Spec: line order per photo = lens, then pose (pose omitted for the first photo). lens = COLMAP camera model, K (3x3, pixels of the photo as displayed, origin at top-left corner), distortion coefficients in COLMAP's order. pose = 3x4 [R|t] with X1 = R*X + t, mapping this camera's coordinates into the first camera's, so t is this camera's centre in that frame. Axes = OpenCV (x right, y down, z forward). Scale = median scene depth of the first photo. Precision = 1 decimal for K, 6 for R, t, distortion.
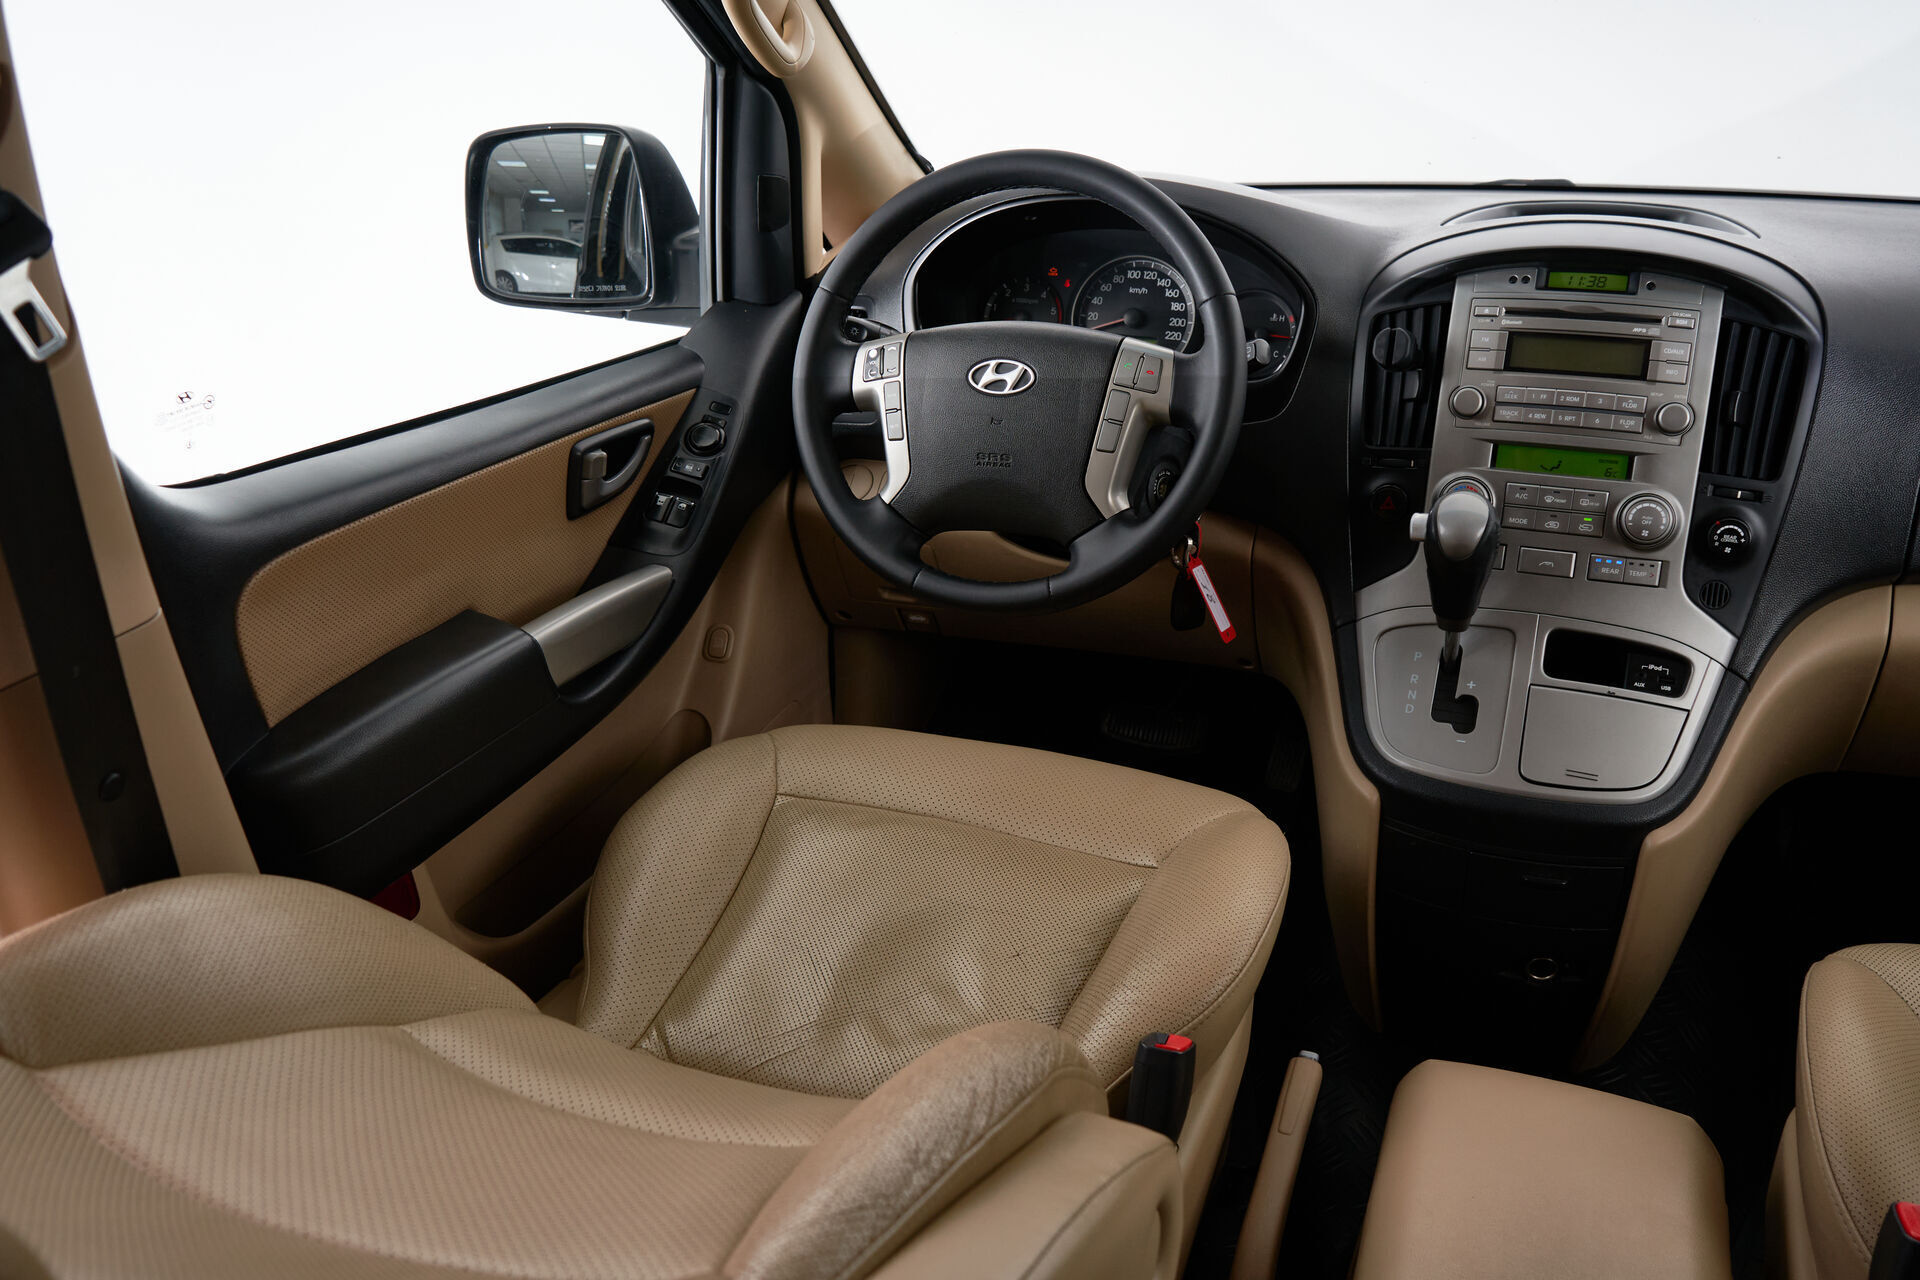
lens RADIAL K [[1571.4, 0, 960.0], [0, 1571.4, 640.0], [0, 0, 1]] dist [0.008255, -0.001581]
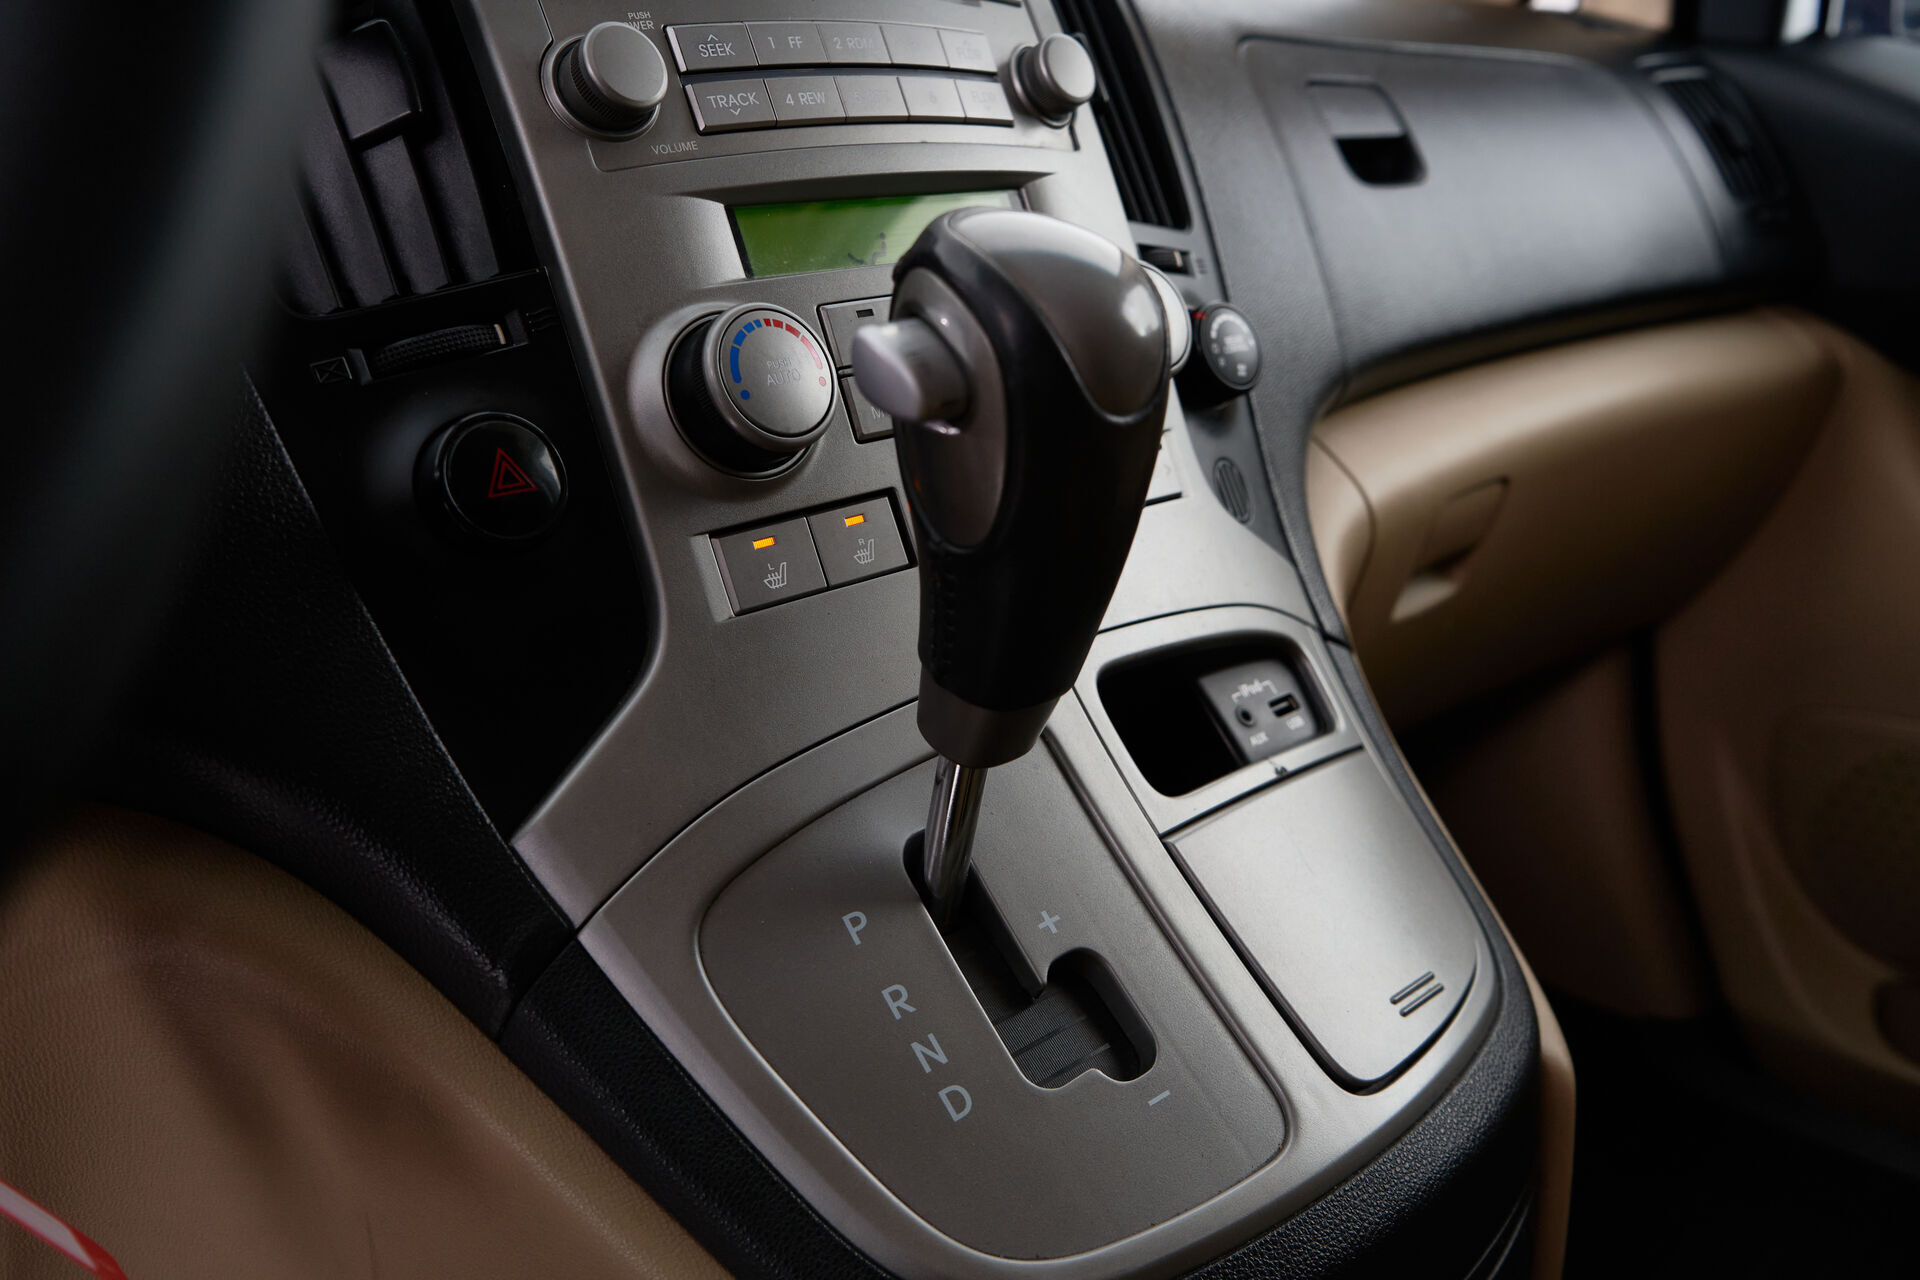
lens RADIAL K [[1589.5, 0, 955.6], [0, 1589.5, 643.9], [0, 0, 1]] dist [0.013486, 0.002802]
pose [[0.429410, -0.239886, 0.870668, 0.065356], [0.445064, 0.895088, 0.027110, -0.036456], [-0.785828, 0.375862, 0.491124, 0.861834]]
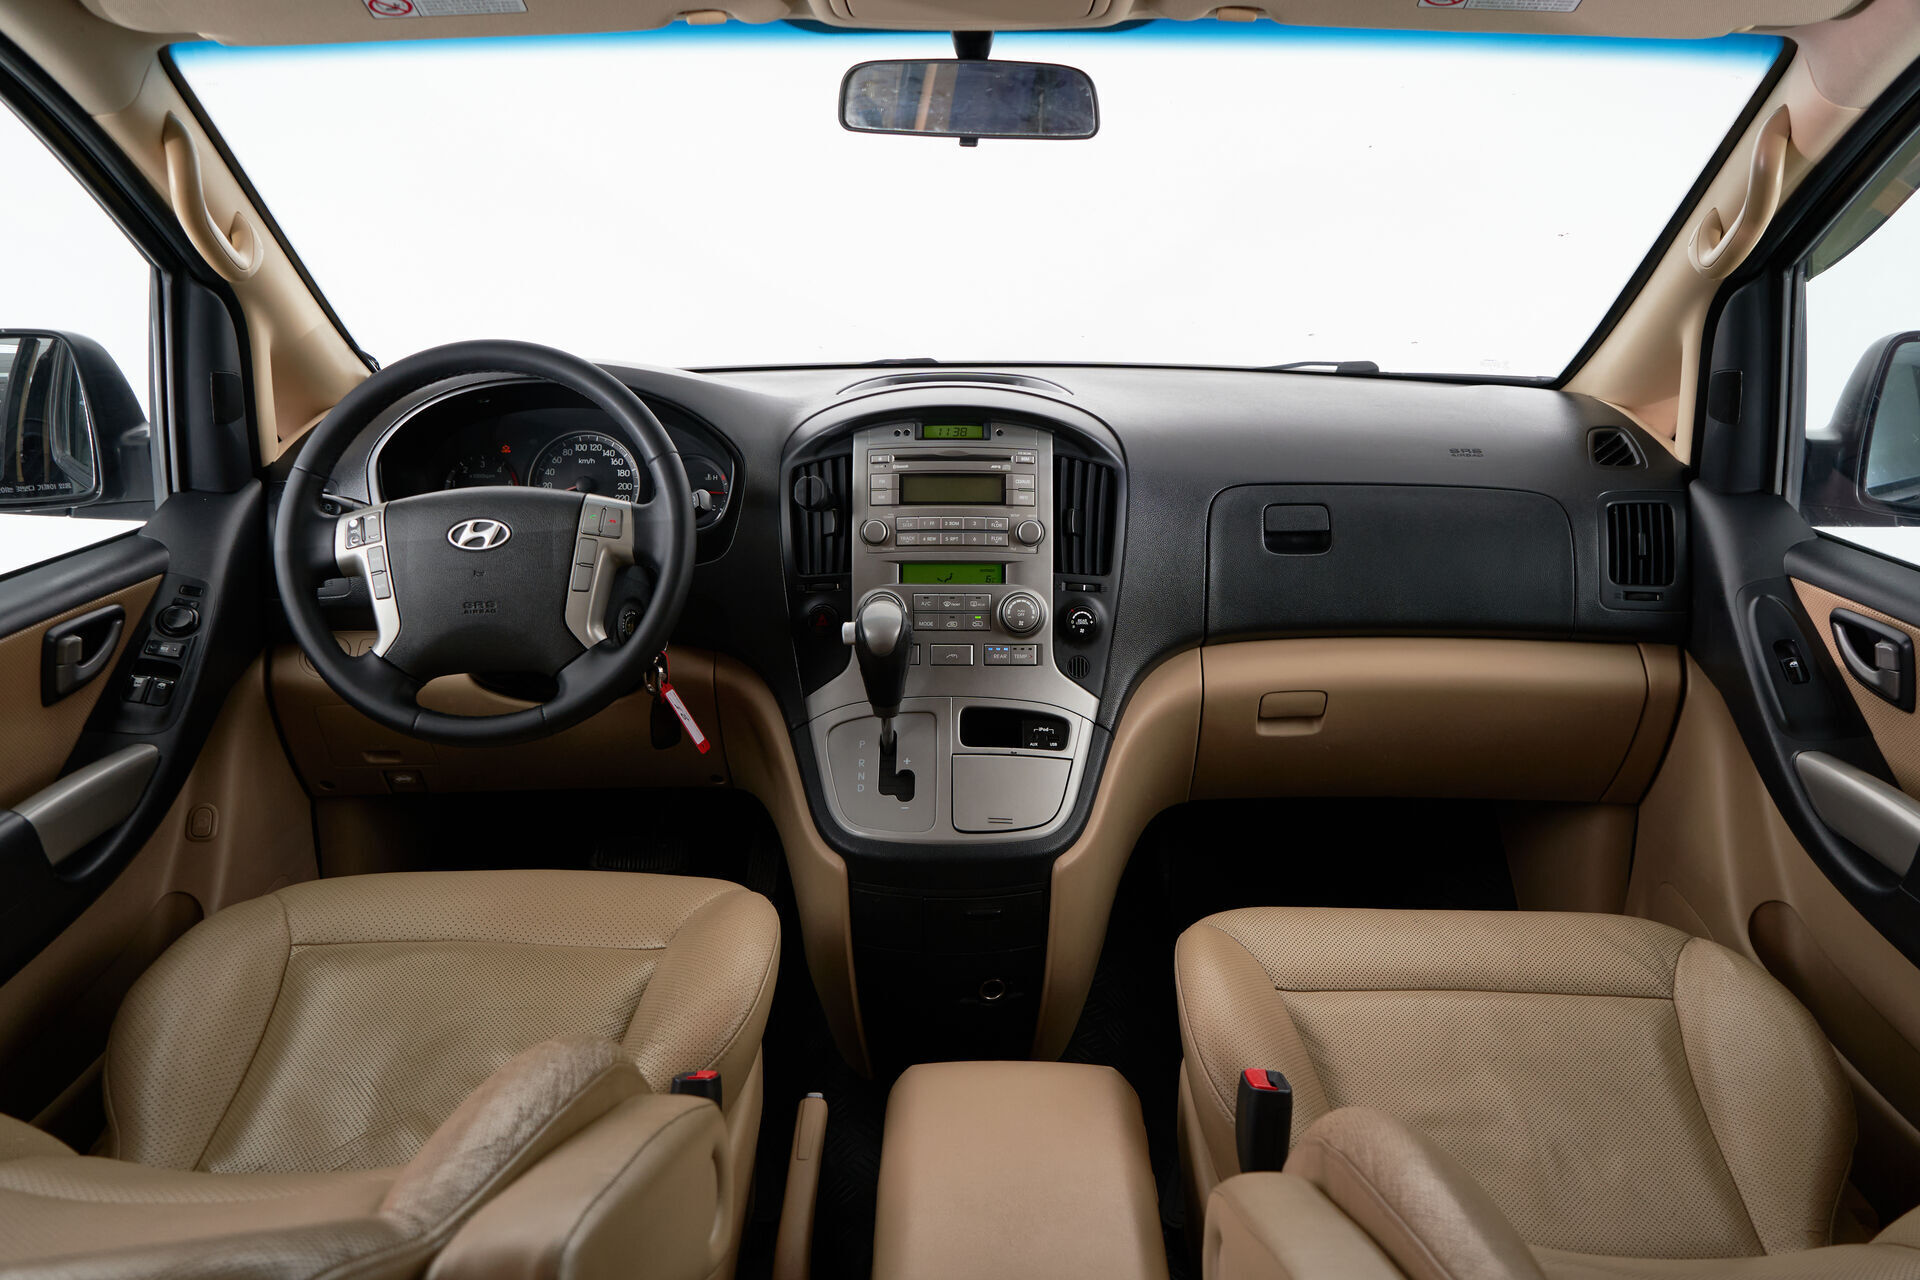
lens RADIAL K [[1561.7, 0, 959.1], [0, 1561.7, 643.4], [0, 0, 1]] dist [0.004042, -0.006807]
pose [[0.933583, -0.090578, 0.346726, -0.046445], [0.130468, 0.987039, -0.093442, 0.057655], [-0.333768, 0.132472, 0.933301, -0.148315]]
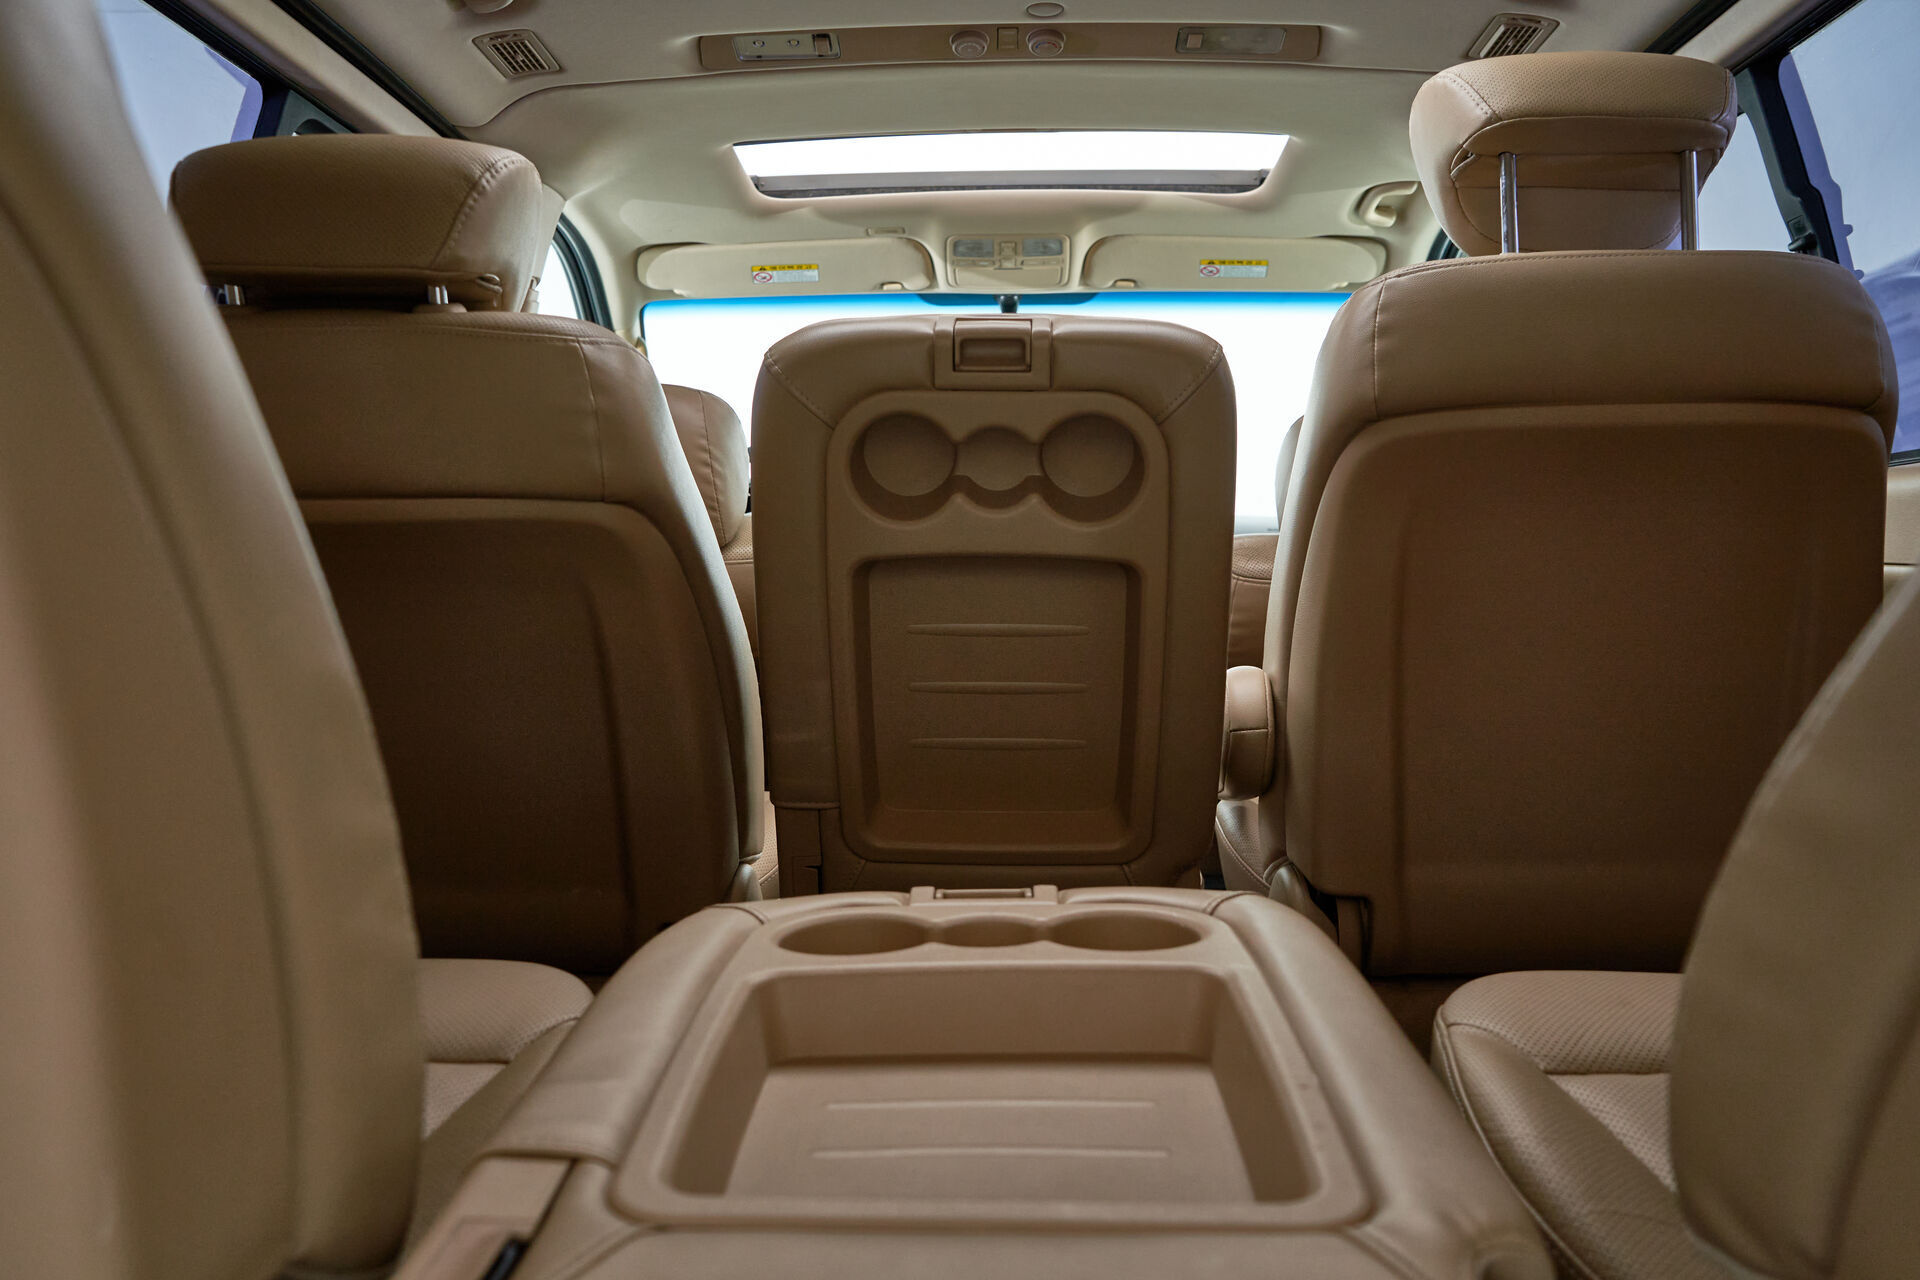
lens RADIAL K [[1561.7, 0, 959.1], [0, 1561.7, 643.4], [0, 0, 1]] dist [0.004042, -0.006807]
pose [[0.940112, 0.009677, 0.340728, -0.474518], [0.125087, 0.920064, -0.371262, 0.846253], [-0.317084, 0.391648, 0.863753, -0.971744]]
